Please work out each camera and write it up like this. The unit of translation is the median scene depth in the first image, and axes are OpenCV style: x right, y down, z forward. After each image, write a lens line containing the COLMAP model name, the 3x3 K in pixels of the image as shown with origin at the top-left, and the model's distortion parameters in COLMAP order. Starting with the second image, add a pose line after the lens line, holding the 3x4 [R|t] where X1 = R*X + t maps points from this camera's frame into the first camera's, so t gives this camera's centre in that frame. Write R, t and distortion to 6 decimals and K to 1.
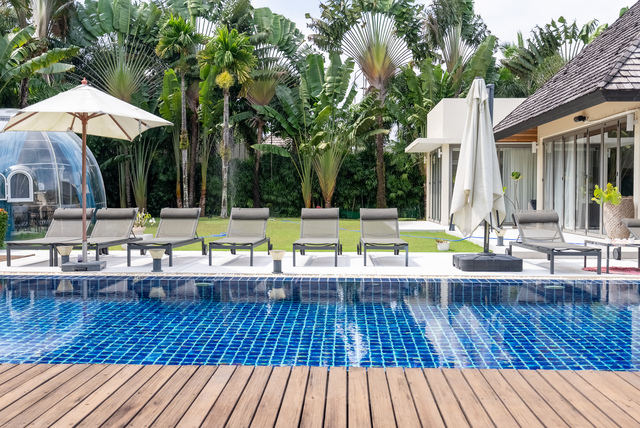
lens RADIAL K [[636.6, 0, 319.2], [0, 636.6, 211.3], [0, 0, 1]] dist [0.005748, 0.000000]
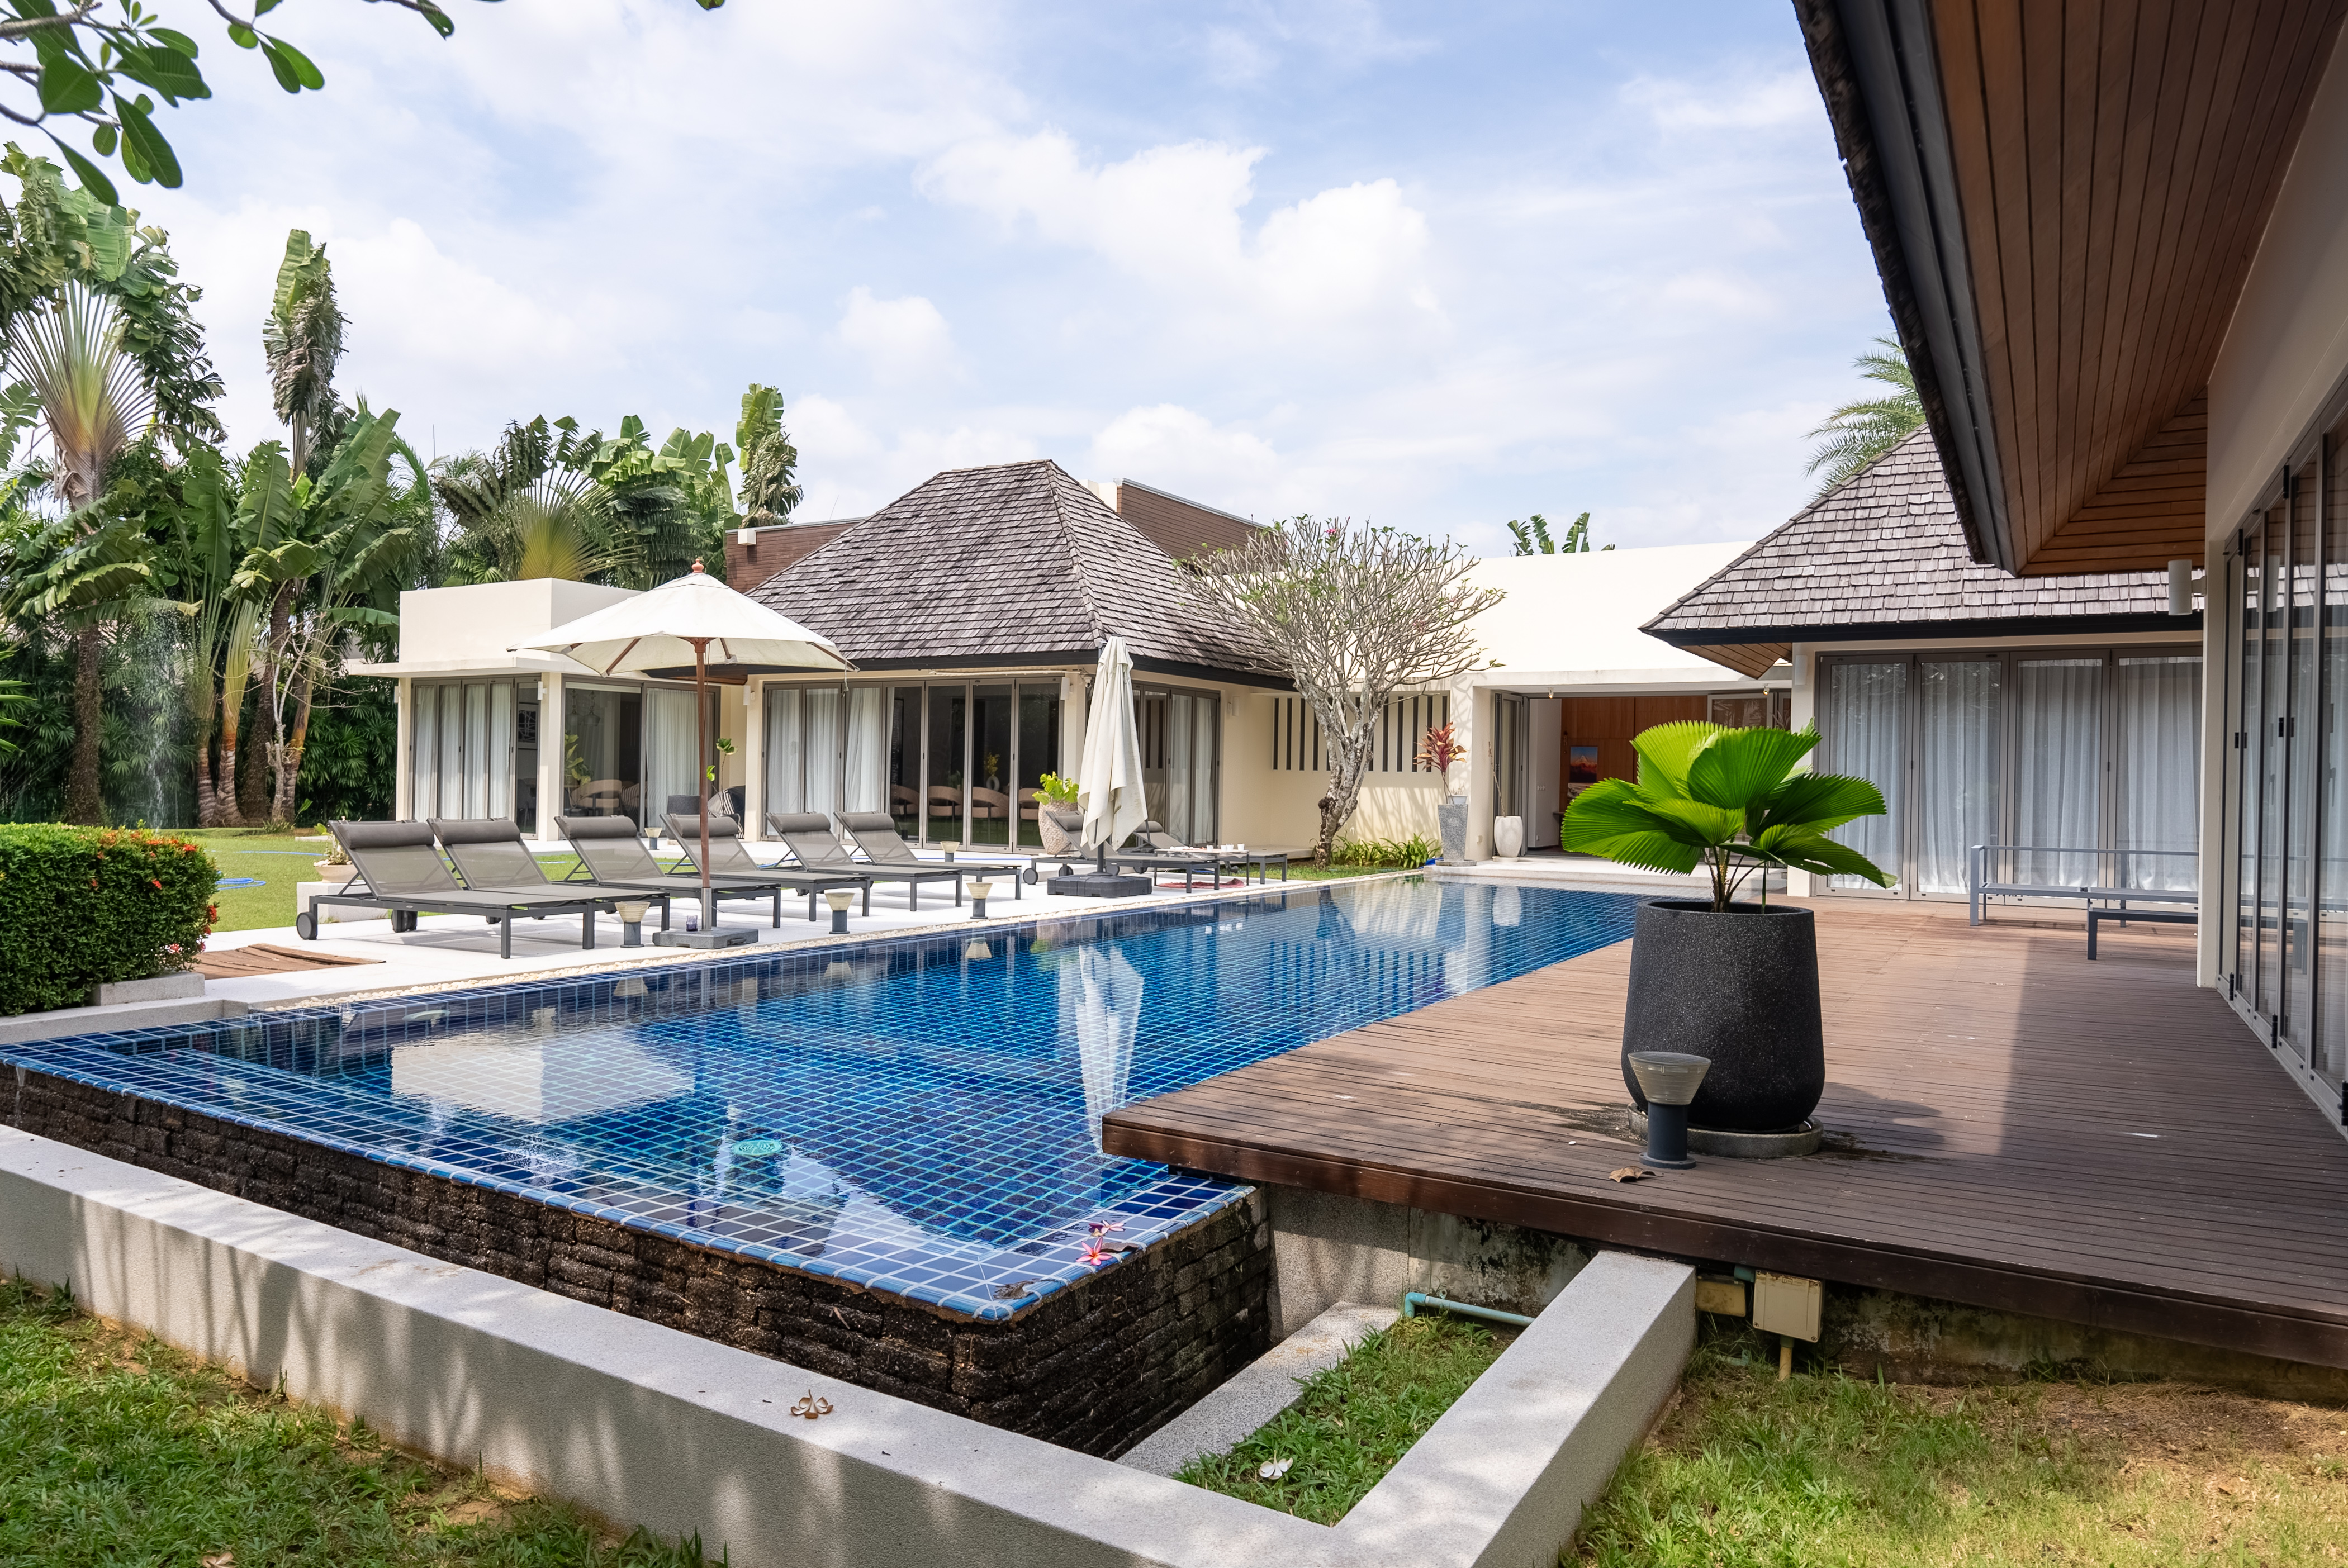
lens RADIAL K [[1479.7, 0, 1177.4], [0, 1479.7, 783.9], [0, 0, 1]] dist [0.003221, -0.004880]
pose [[0.462934, 0.004009, 0.886384, -1.209293], [0.009226, 0.999914, -0.009341, -0.018076], [-0.886345, 0.012503, 0.462857, 0.158595]]
